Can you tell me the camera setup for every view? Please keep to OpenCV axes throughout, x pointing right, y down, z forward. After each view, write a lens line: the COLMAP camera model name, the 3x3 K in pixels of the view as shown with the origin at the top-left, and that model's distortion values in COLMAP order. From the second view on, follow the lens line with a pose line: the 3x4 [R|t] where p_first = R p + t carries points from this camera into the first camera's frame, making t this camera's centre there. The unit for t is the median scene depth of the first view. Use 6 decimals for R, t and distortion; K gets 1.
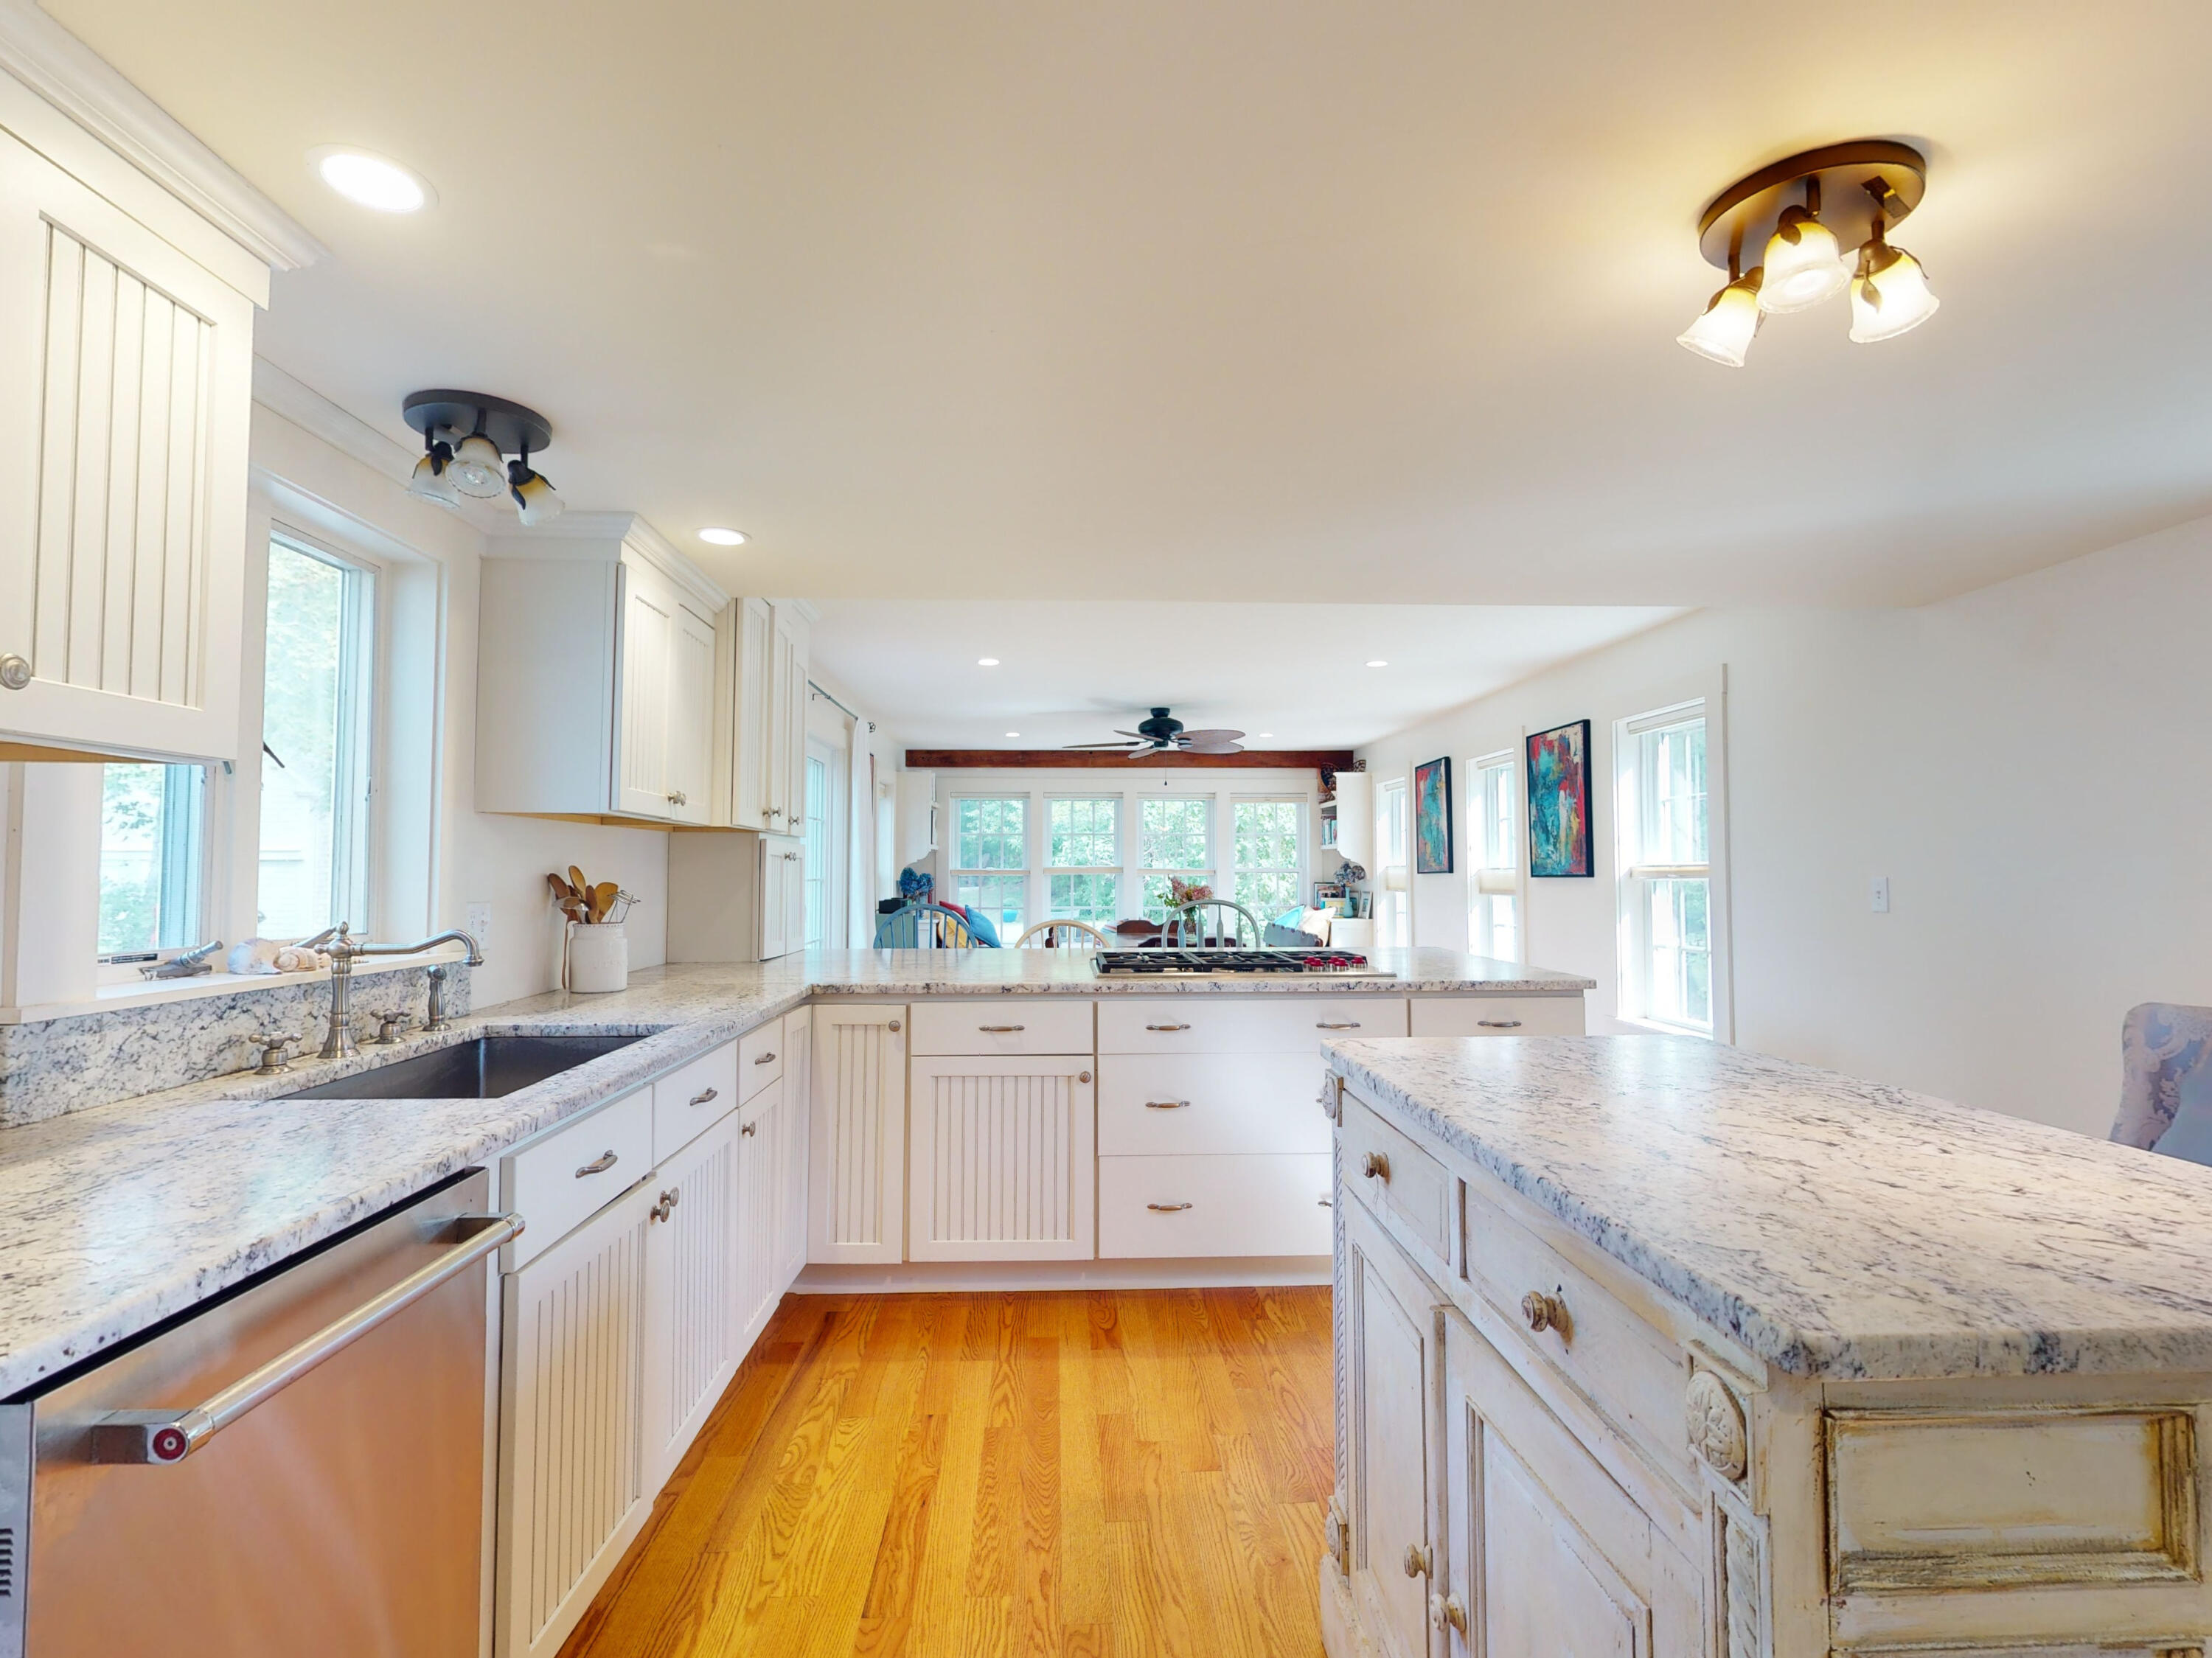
lens RADIAL K [[1081.3, 0, 1104.9], [0, 1081.3, 831.9], [0, 0, 1]] dist [-0.000148, 0.001867]
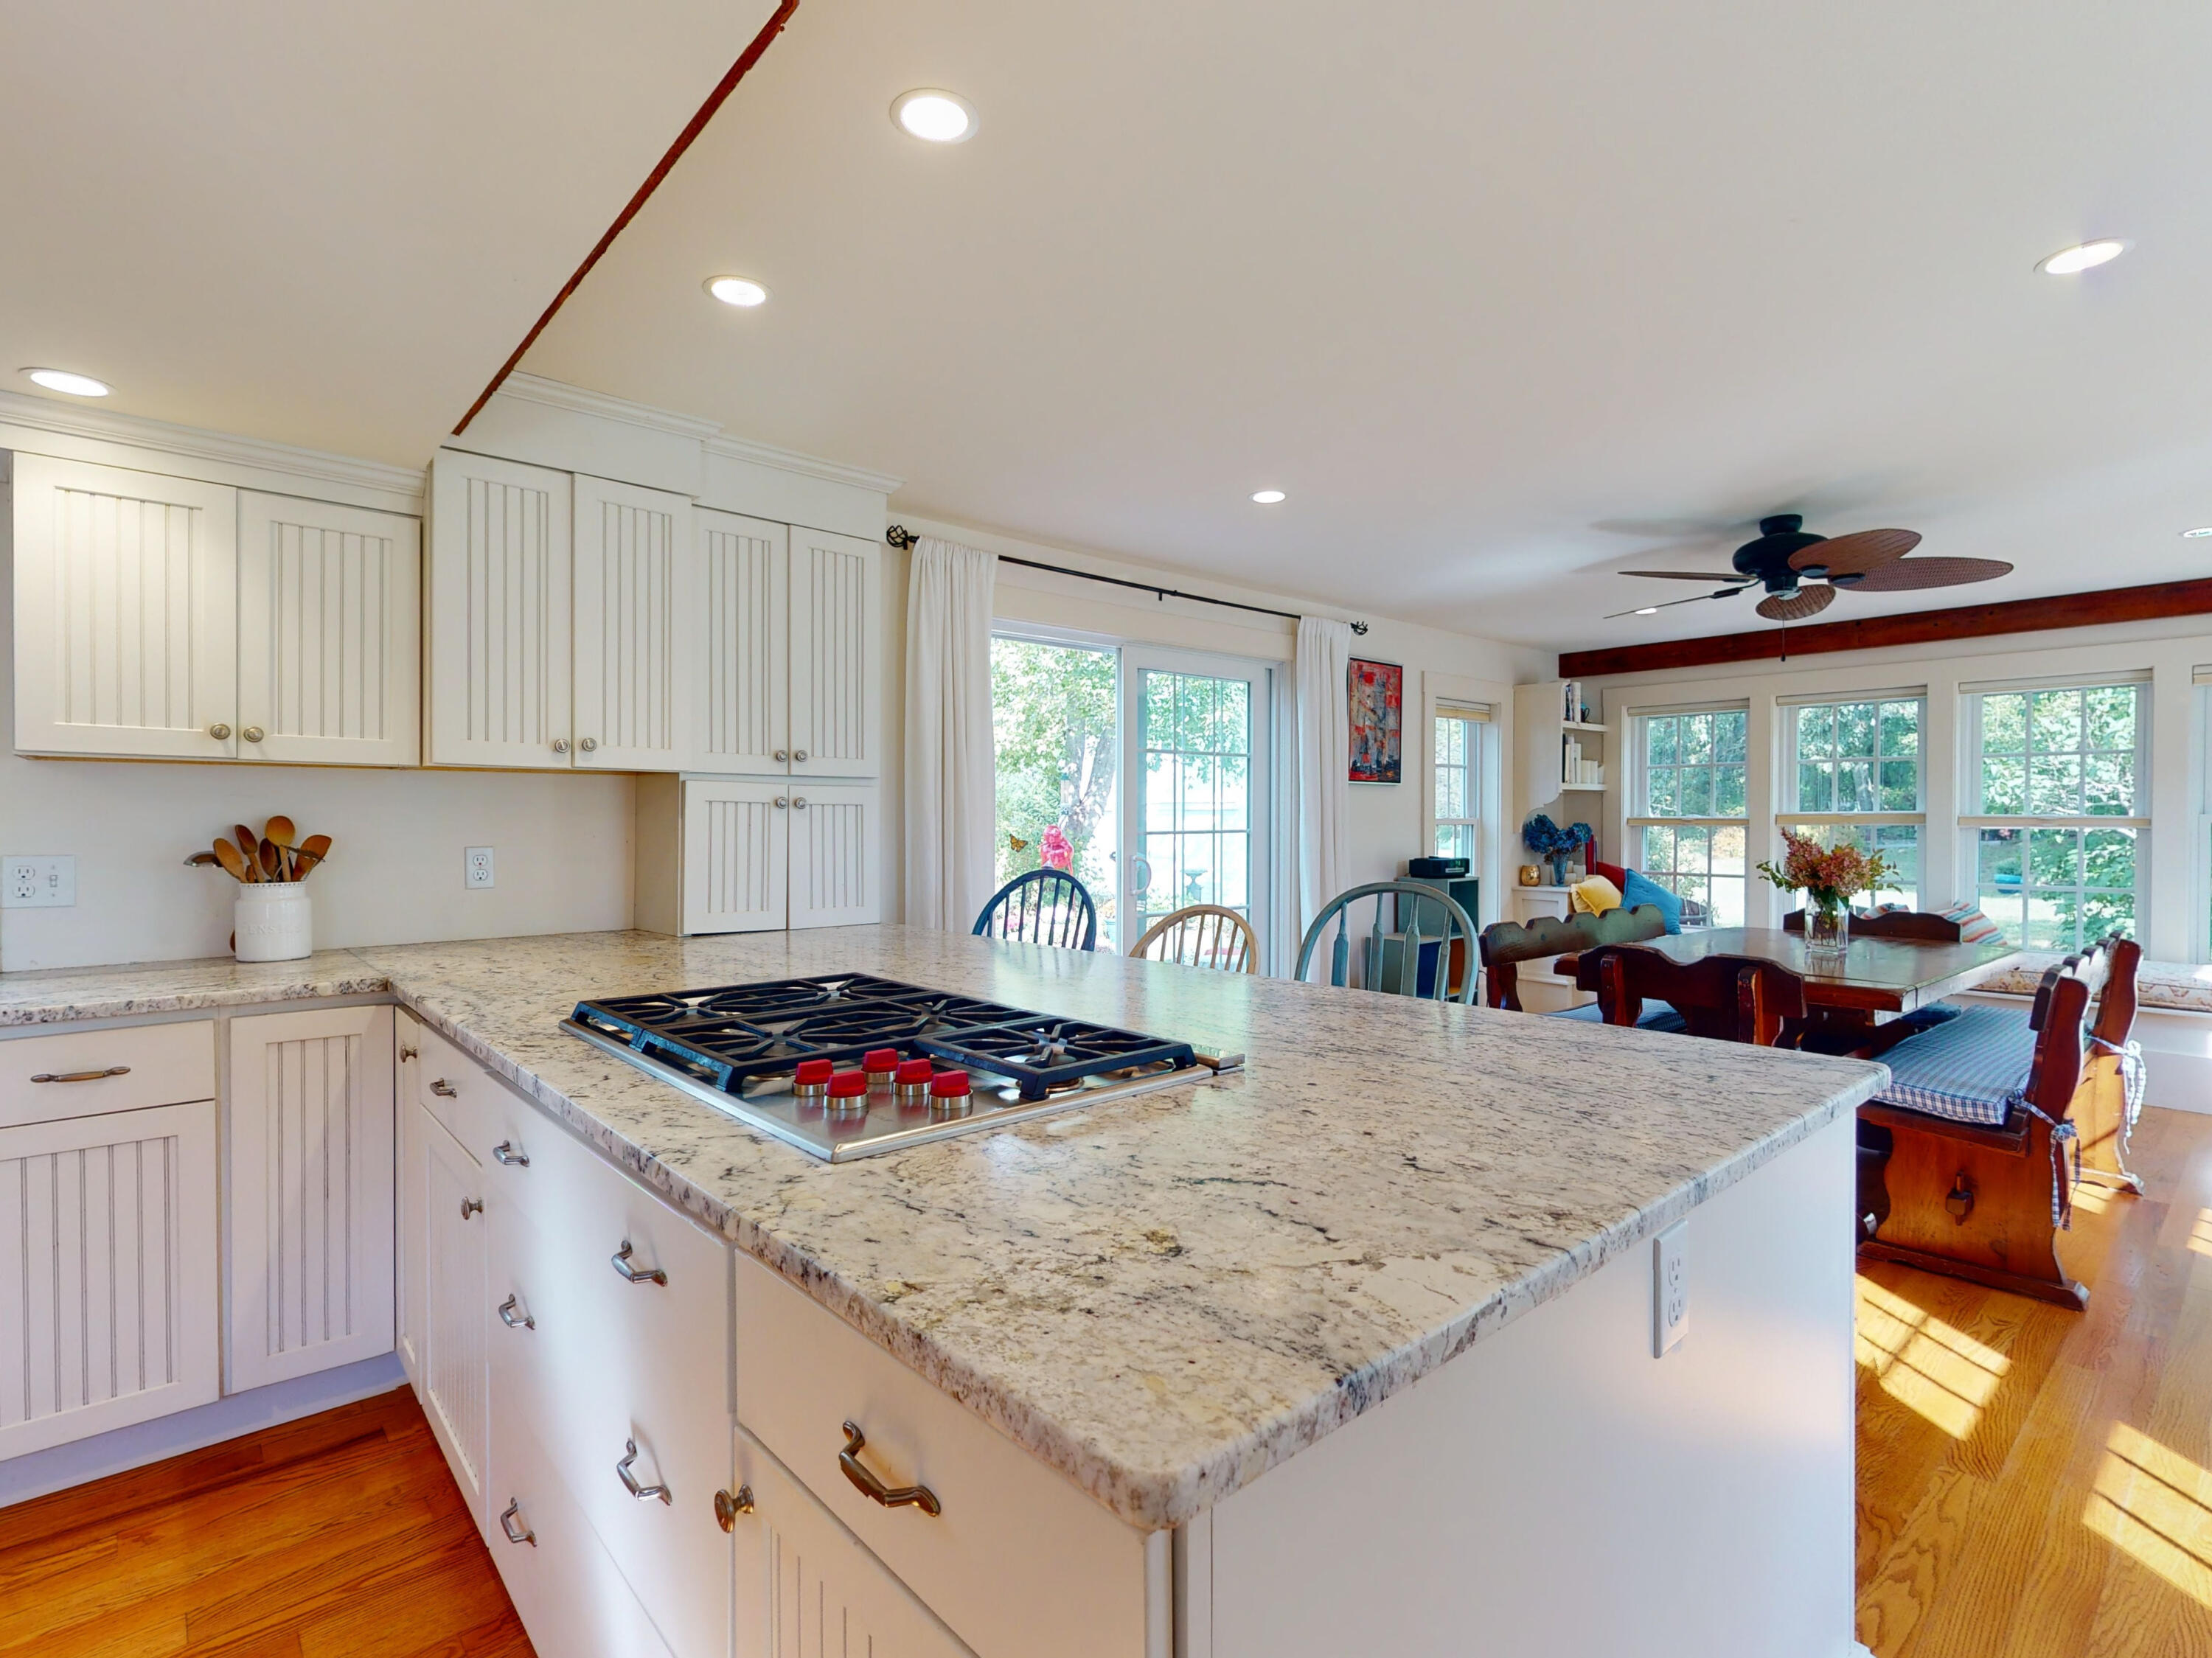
lens RADIAL K [[1081.3, 0, 1102.9], [0, 1081.3, 832.5], [0, 0, 1]] dist [-0.000148, 0.001867]
pose [[0.630859, 0.010672, -0.775824, 0.639229], [0.027976, 0.998942, 0.036490, 0.031578], [0.775393, -0.044724, 0.629894, 0.980765]]
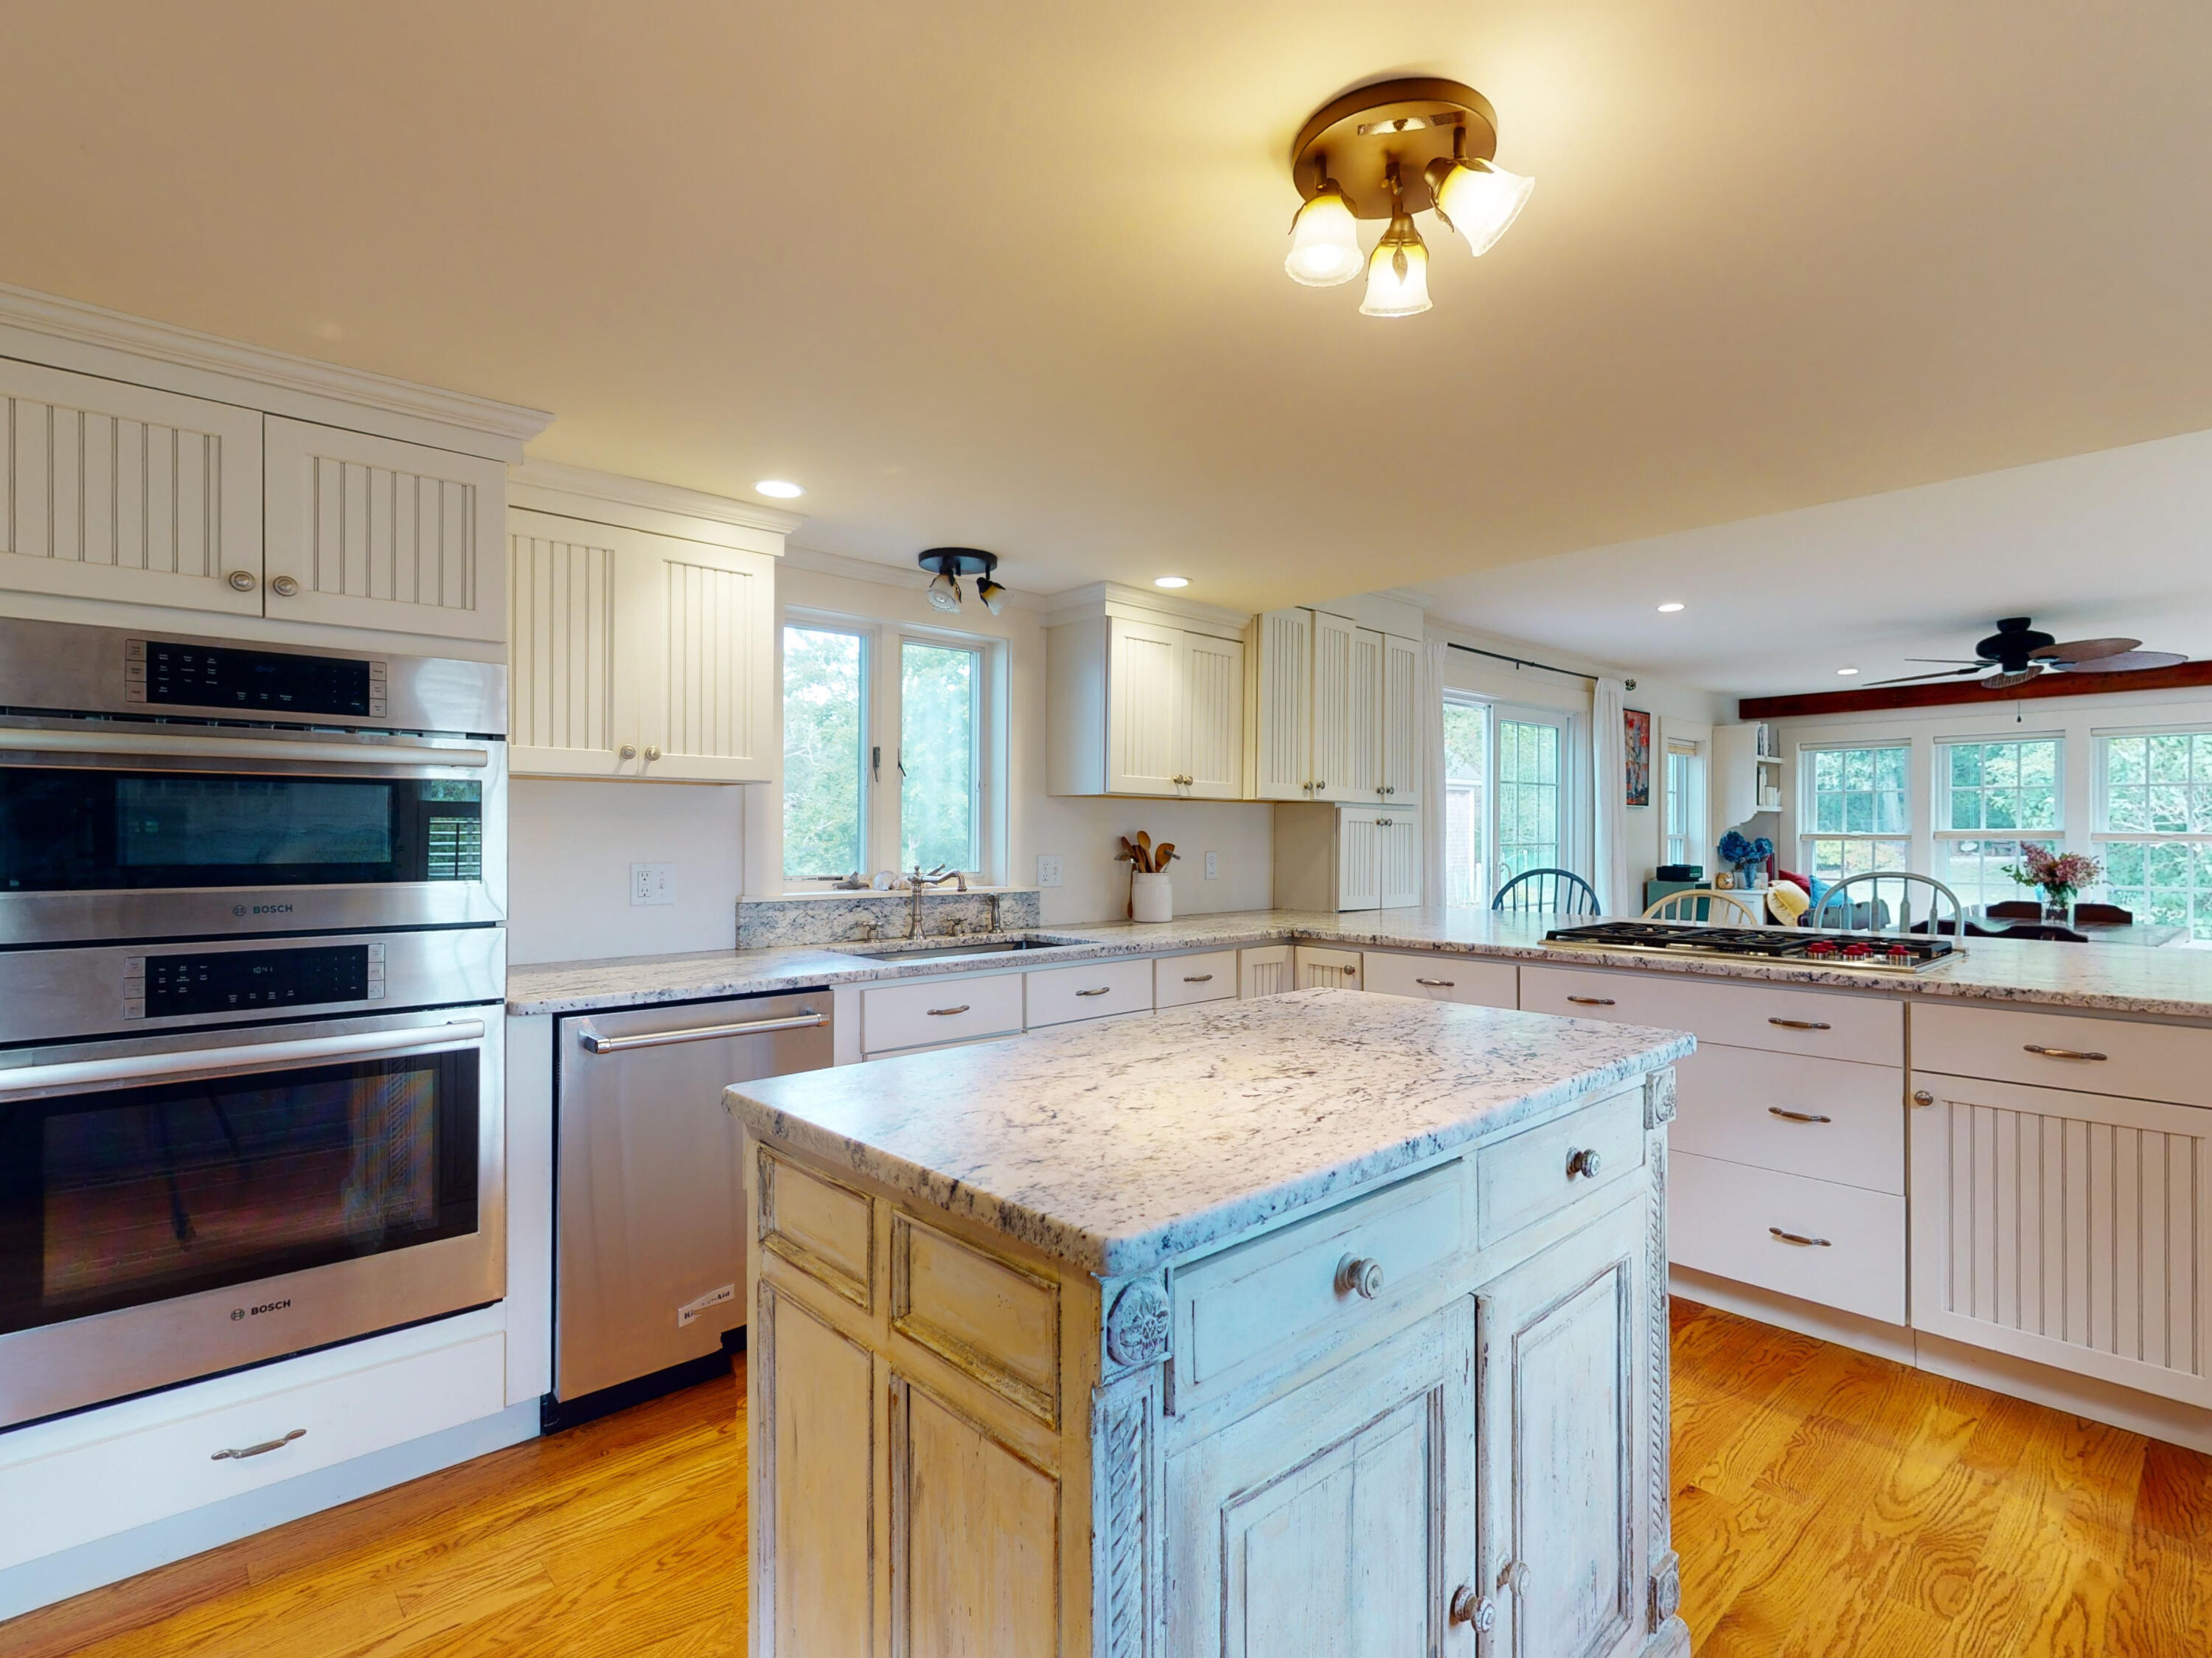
lens RADIAL K [[1081.3, 0, 1104.8], [0, 1081.3, 828.0], [0, 0, 1]] dist [-0.000148, 0.001867]
pose [[0.639970, -0.002871, -0.768395, 0.557800], [0.026002, 0.999501, 0.017921, 0.001466], [0.767960, -0.031449, 0.639725, 0.075005]]
